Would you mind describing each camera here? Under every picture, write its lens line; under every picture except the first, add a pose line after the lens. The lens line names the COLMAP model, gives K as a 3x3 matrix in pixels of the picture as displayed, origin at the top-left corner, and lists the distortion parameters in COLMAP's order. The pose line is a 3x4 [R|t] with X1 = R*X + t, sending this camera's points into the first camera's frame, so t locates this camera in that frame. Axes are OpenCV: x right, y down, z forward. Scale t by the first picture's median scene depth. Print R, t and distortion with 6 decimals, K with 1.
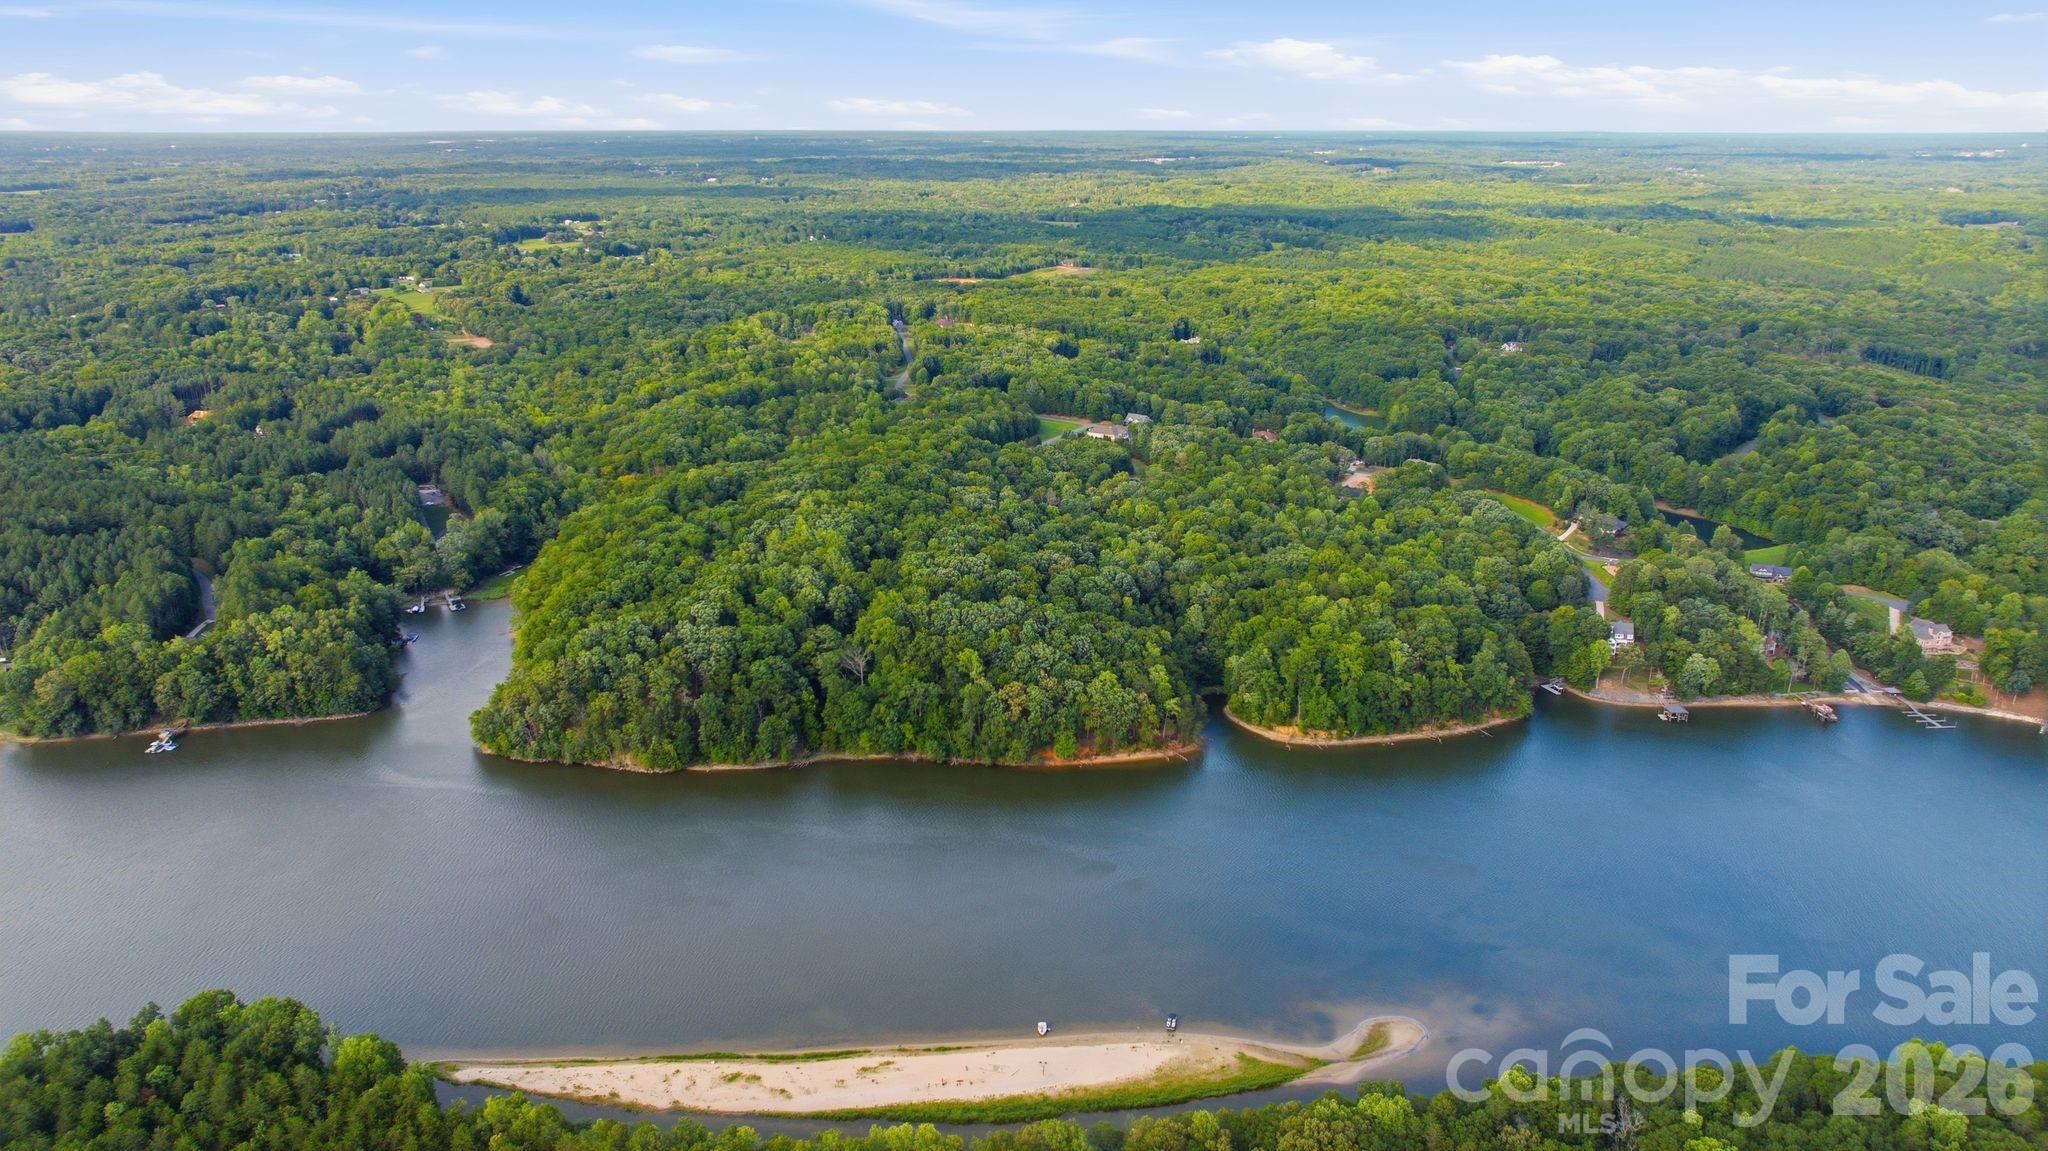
lens RADIAL K [[1443.4, 0, 1024.0], [0, 1443.4, 575.5], [0, 0, 1]] dist [-0.022733, 0.055798]
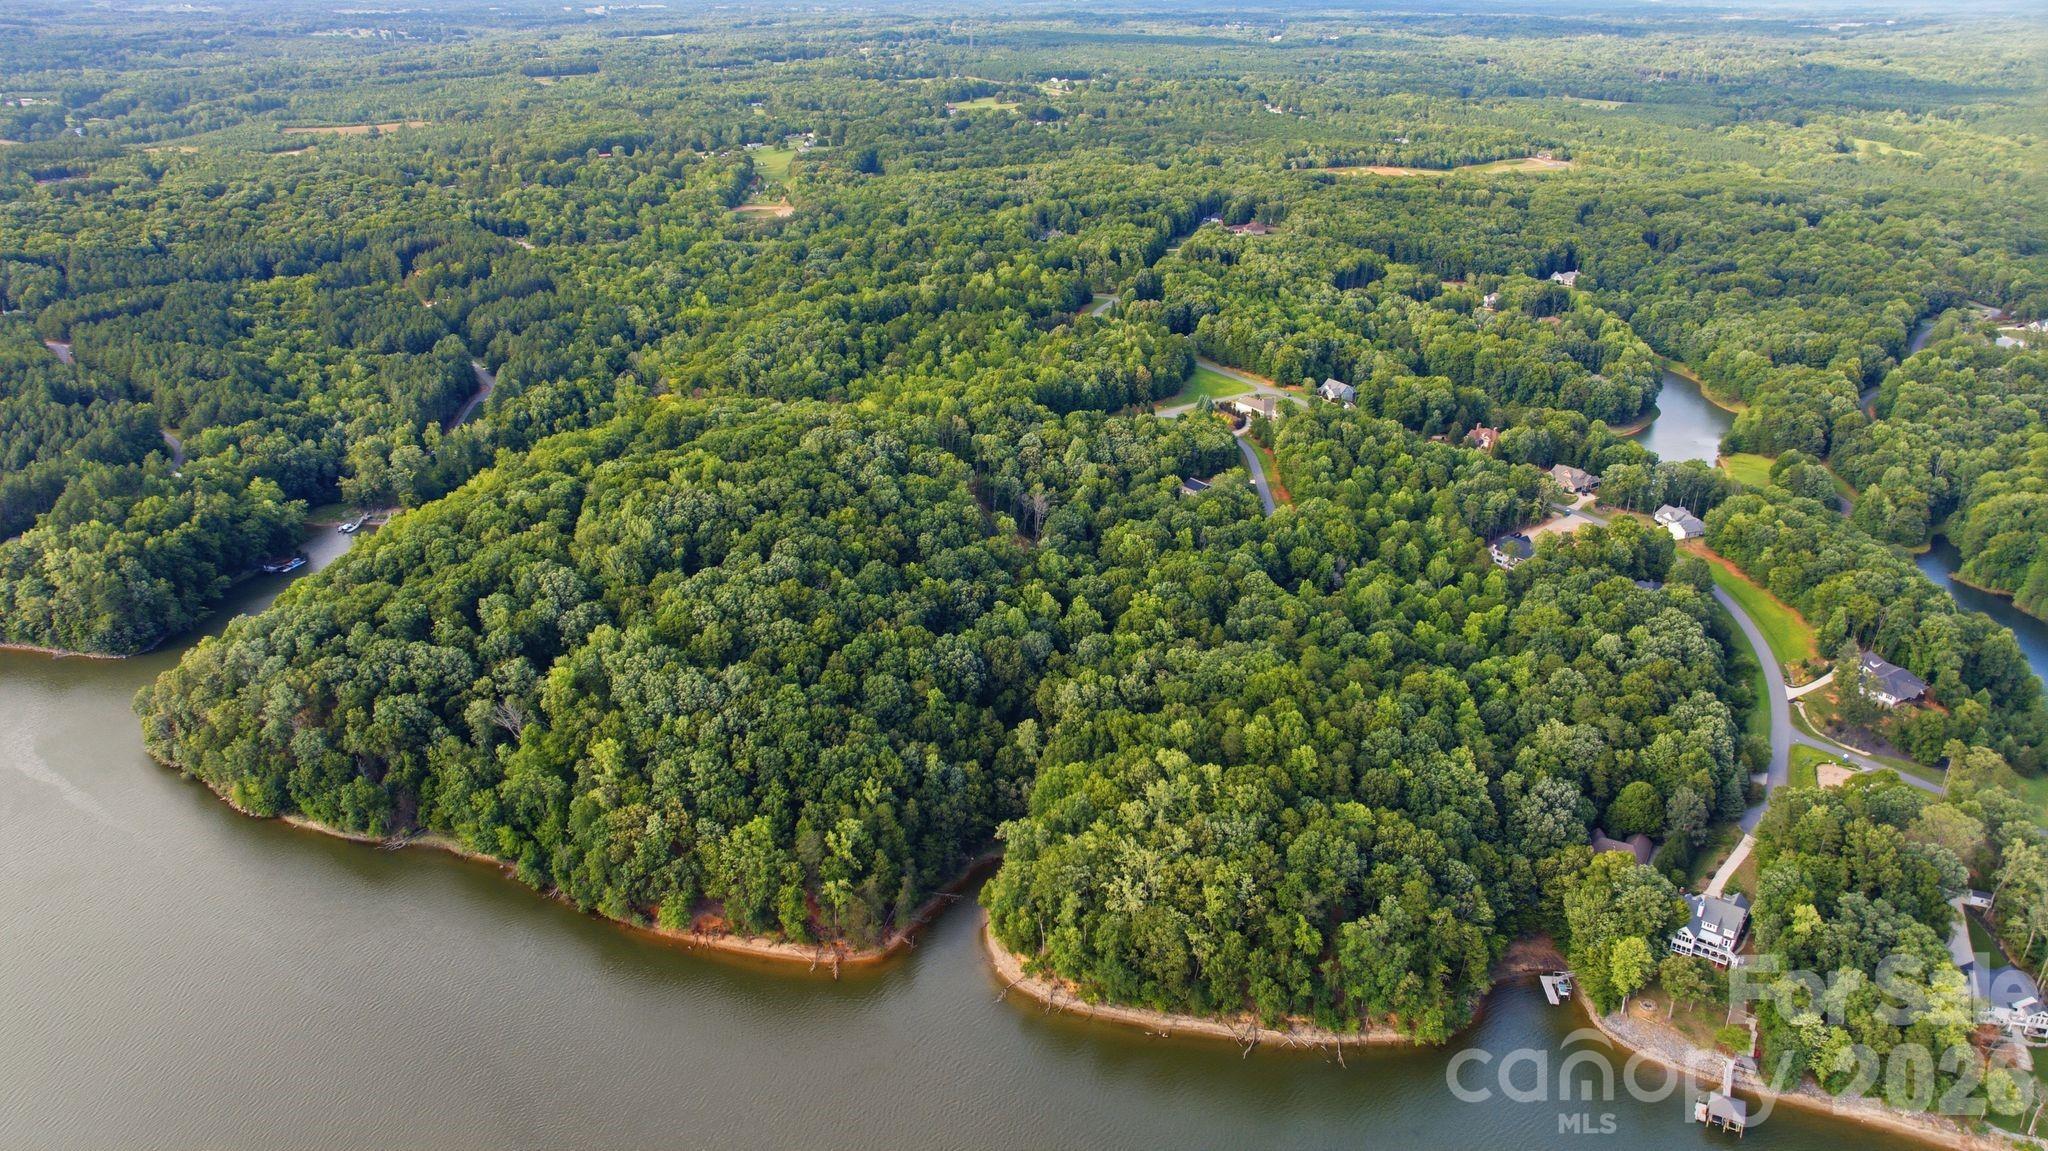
lens RADIAL K [[1443.4, 0, 1024.0], [0, 1443.4, 575.5], [0, 0, 1]] dist [-0.022733, 0.055798]
pose [[0.910908, 0.165587, -0.377925, 0.367385], [-0.130648, 0.984562, 0.116485, -0.126456], [0.391379, -0.056731, 0.918479, 0.394740]]
